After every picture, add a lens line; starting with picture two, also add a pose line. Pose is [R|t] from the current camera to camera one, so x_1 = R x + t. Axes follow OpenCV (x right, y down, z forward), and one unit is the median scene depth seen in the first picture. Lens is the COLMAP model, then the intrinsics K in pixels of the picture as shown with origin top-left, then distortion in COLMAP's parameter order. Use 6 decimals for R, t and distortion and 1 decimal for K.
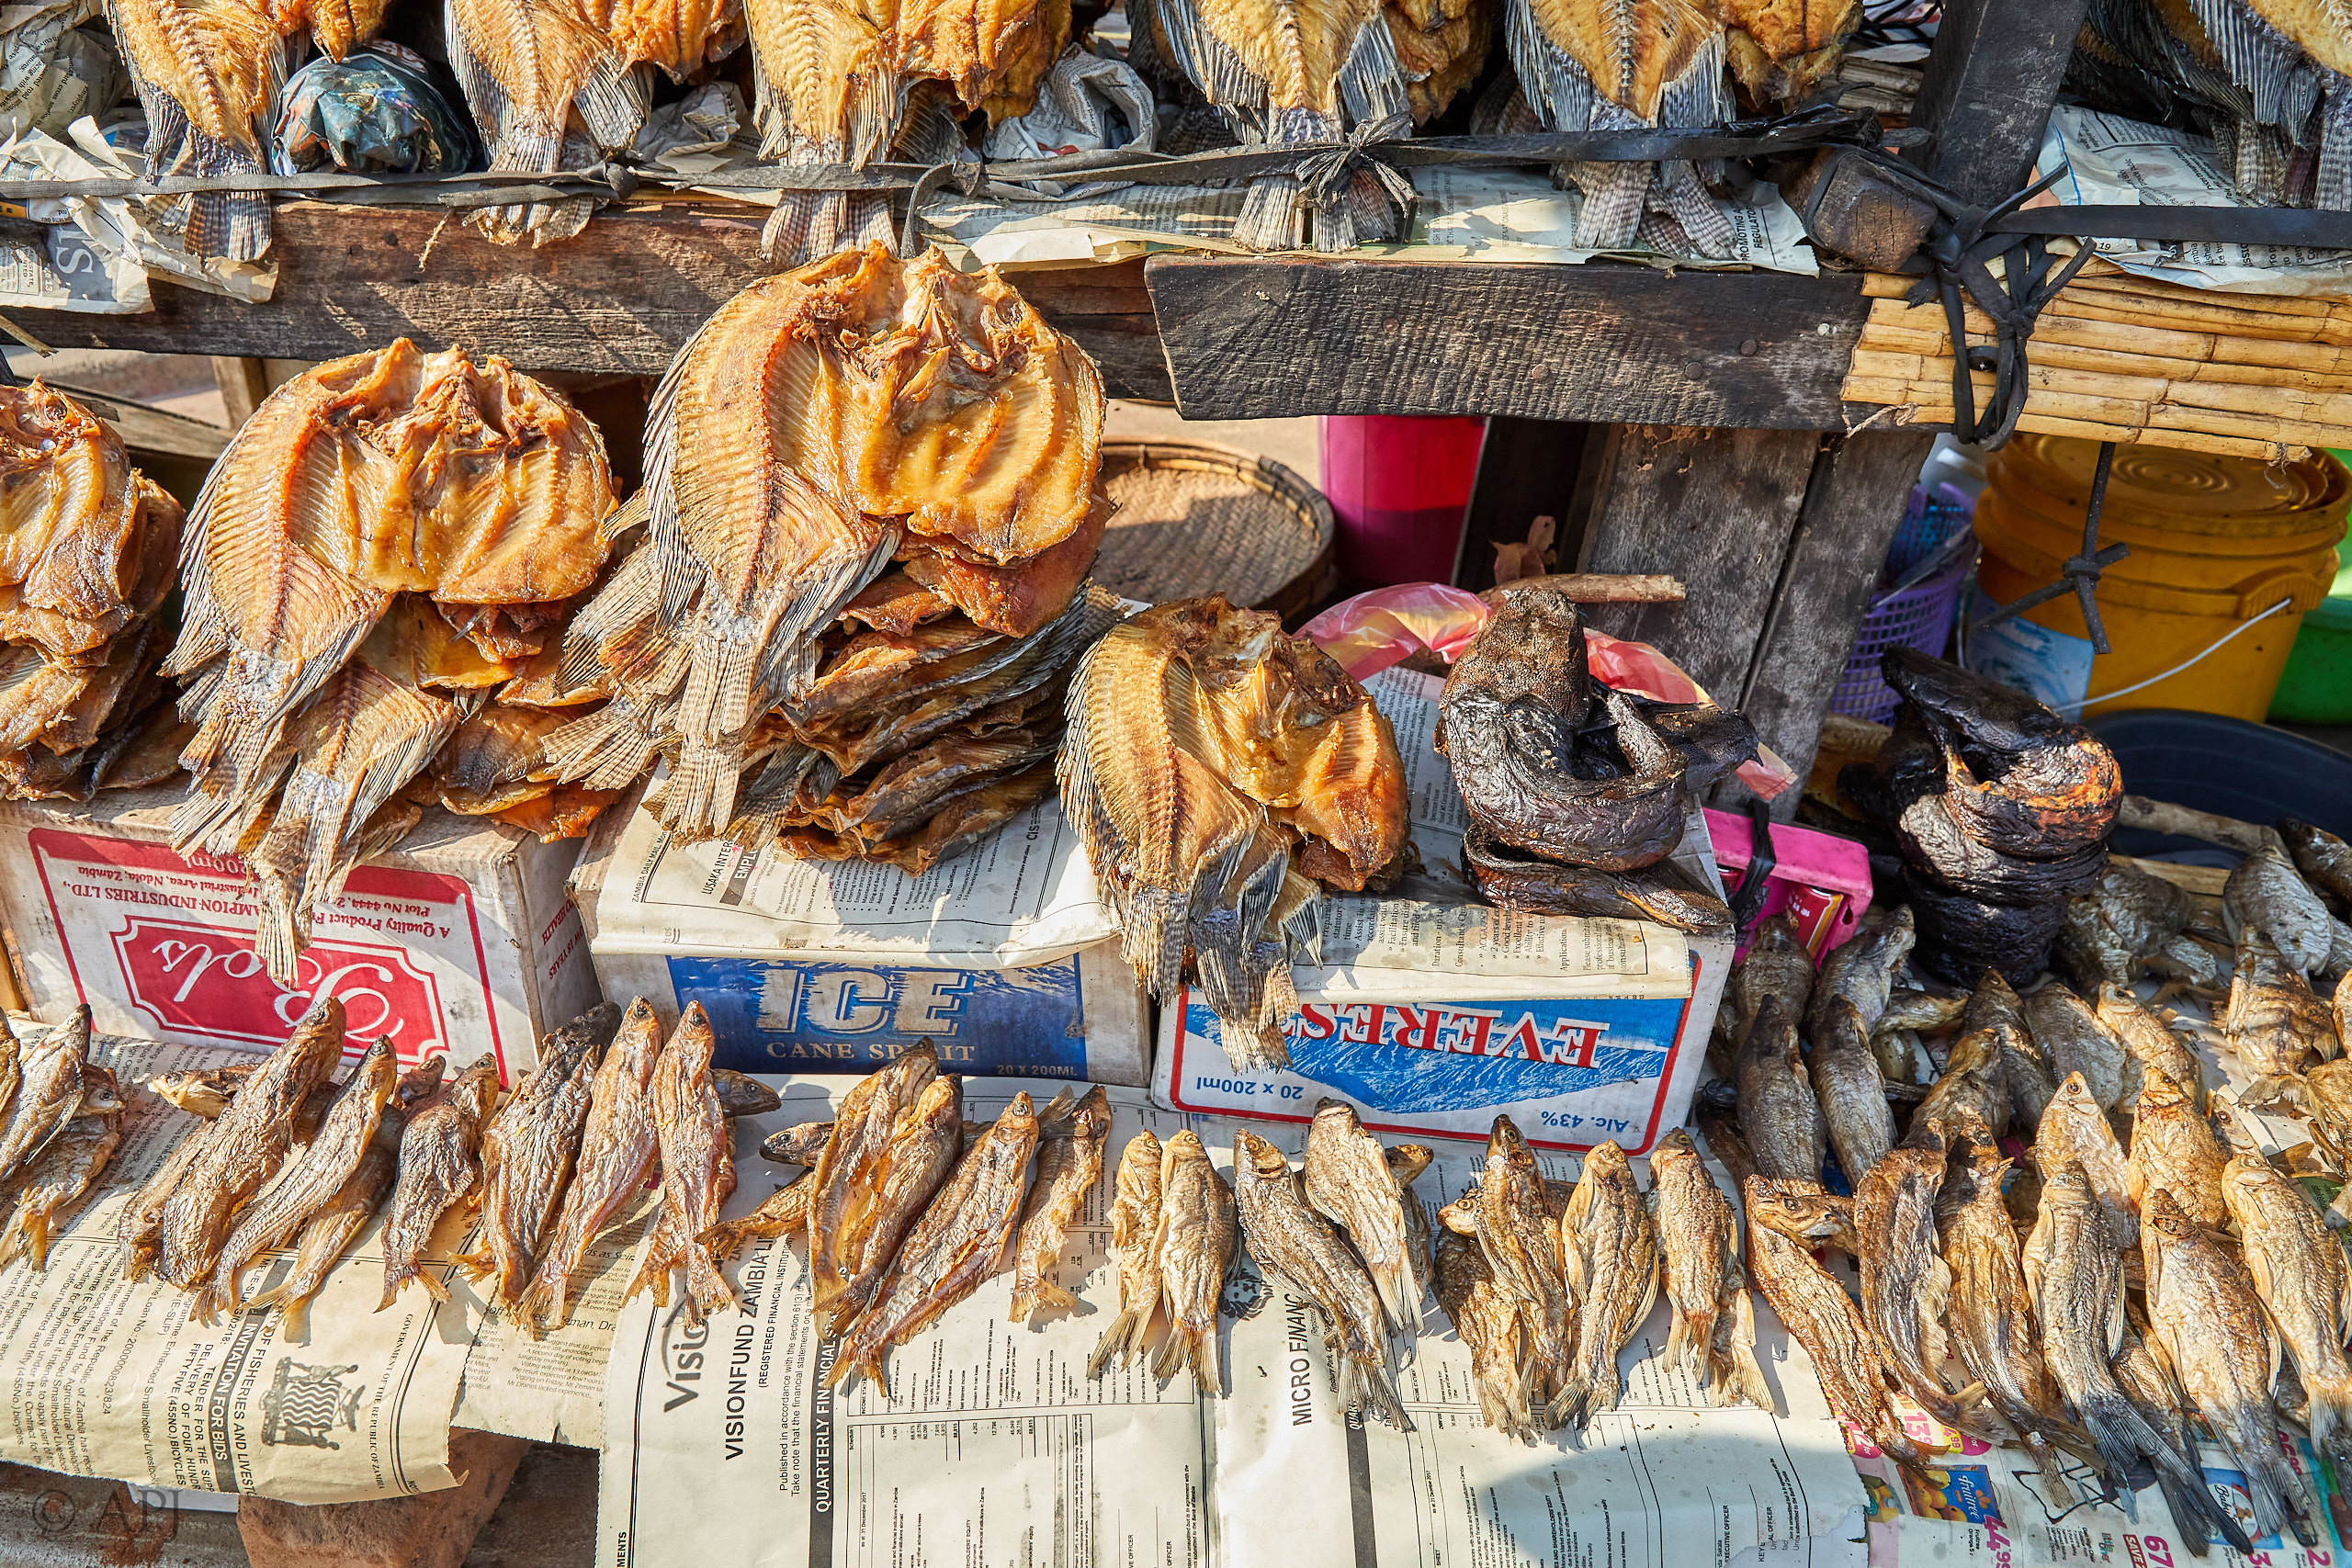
lens RADIAL K [[1959.6, 0, 1172.5], [0, 1959.6, 794.8], [0, 0, 1]] dist [-0.028735, -0.012366]
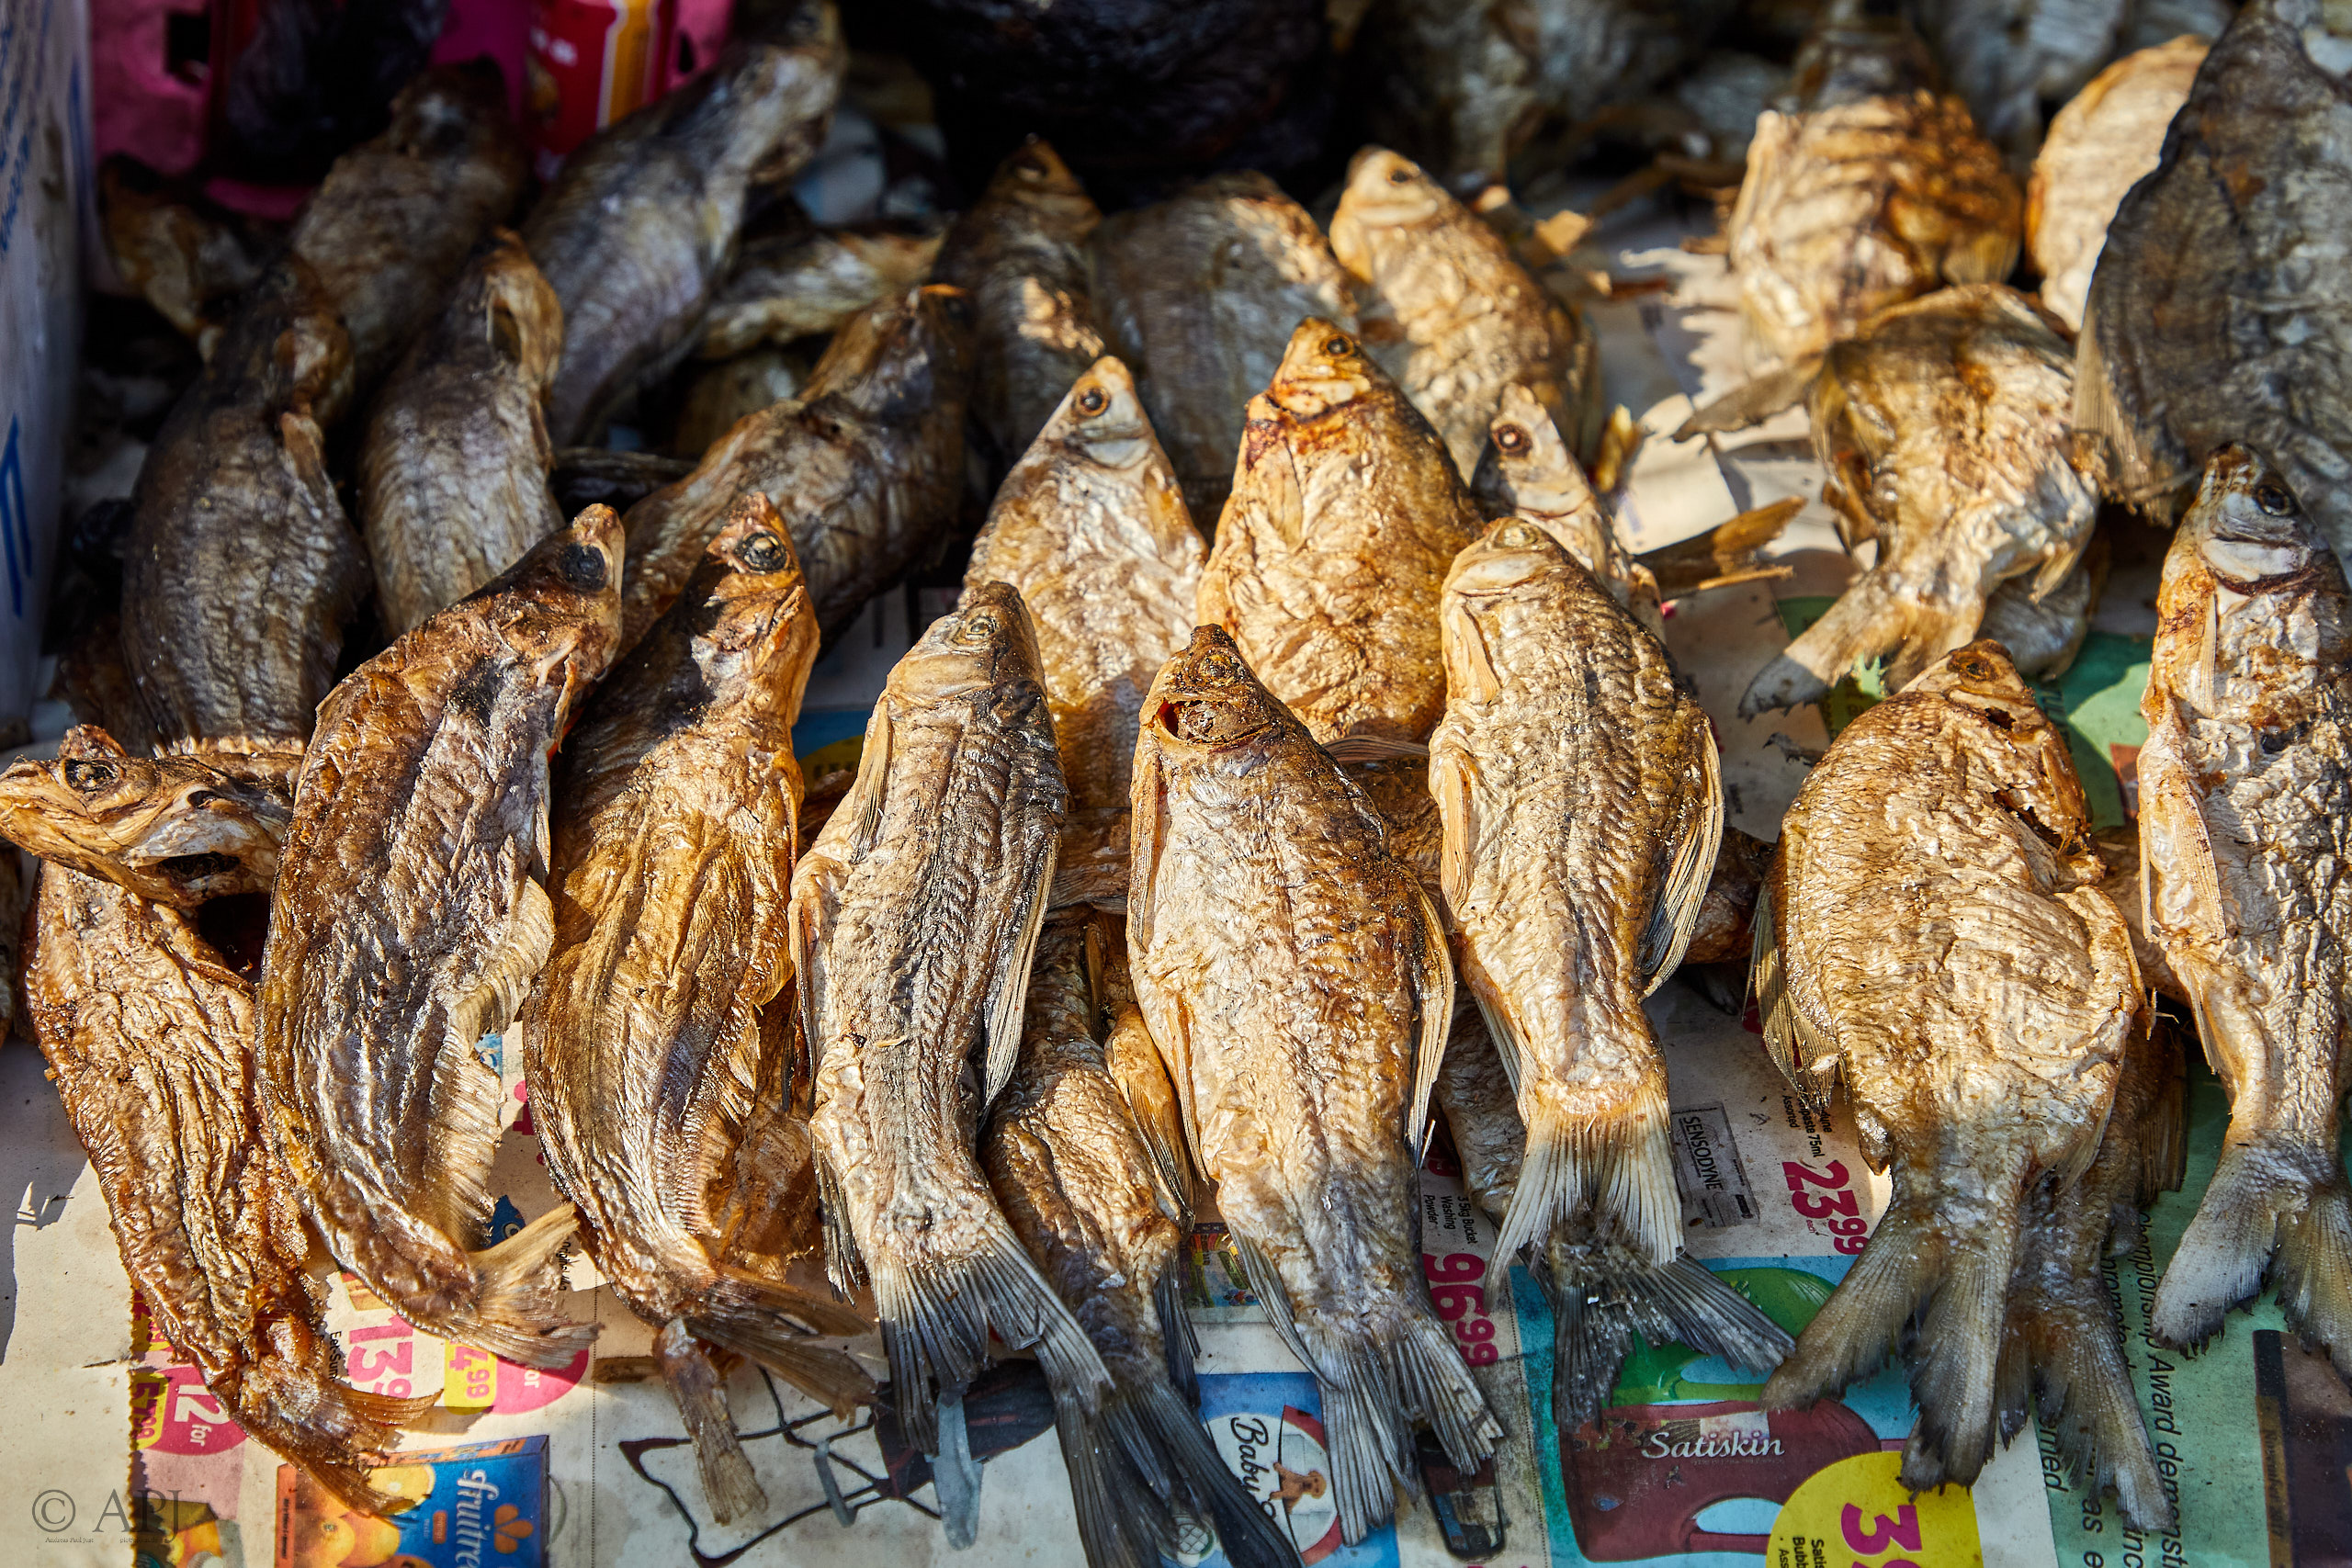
lens RADIAL K [[5189.4, 0, 1174.8], [0, 5189.4, 782.8], [0, 0, 1]] dist [-0.011653, 0.000000]
pose [[0.987798, -0.104422, 0.115547, 0.406111], [0.094865, 0.991825, 0.085339, 0.156236], [-0.123513, -0.073337, 0.989629, 0.099152]]
